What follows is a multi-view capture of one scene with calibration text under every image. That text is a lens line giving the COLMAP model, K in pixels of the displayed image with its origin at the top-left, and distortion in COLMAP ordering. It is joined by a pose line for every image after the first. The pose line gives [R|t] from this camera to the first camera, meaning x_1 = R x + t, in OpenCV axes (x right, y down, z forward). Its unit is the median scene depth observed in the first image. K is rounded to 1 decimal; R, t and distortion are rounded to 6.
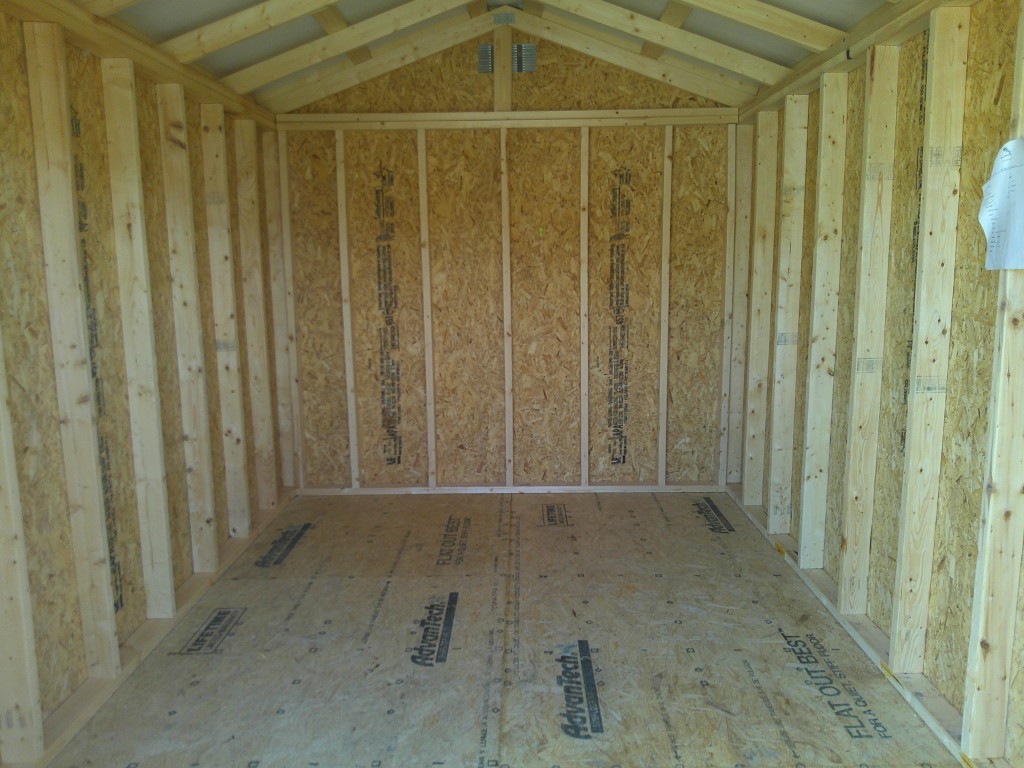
lens RADIAL K [[810.8, 0, 511.9], [0, 810.8, 406.0], [0, 0, 1]] dist [0.096529, -0.050384]
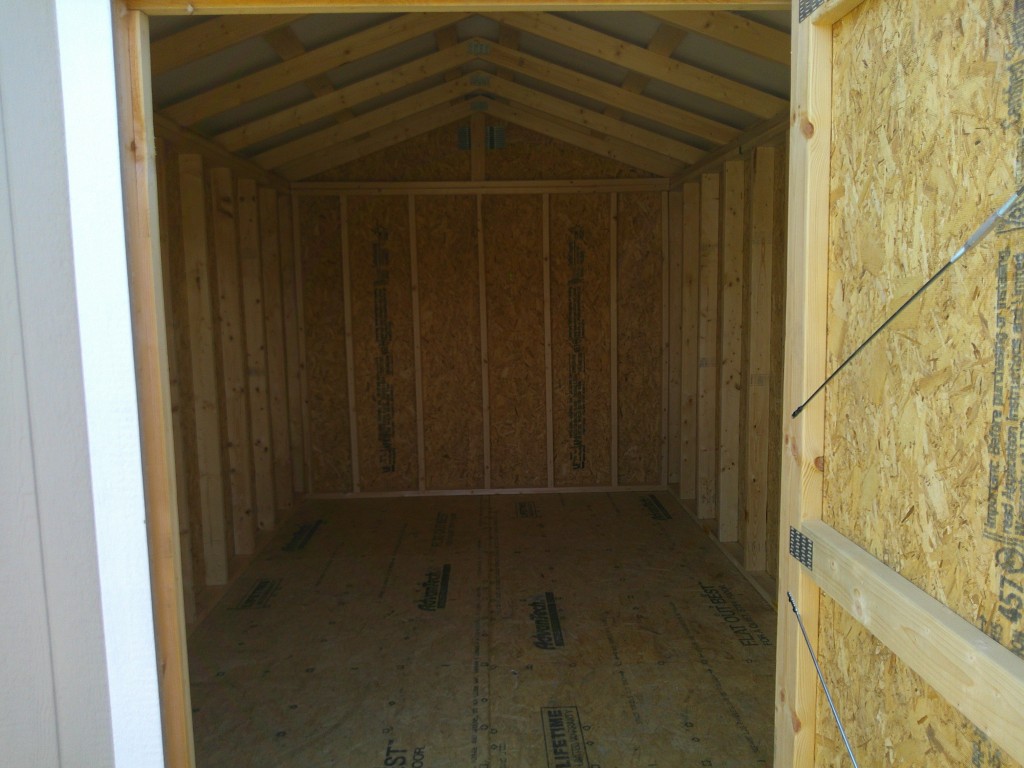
lens RADIAL K [[810.8, 0, 503.1], [0, 810.8, 380.6], [0, 0, 1]] dist [0.096529, -0.050384]
pose [[0.999513, -0.008592, 0.030014, -0.015854], [0.010729, 0.997364, -0.071765, 0.029825], [-0.029319, 0.072052, 0.996970, -0.219536]]
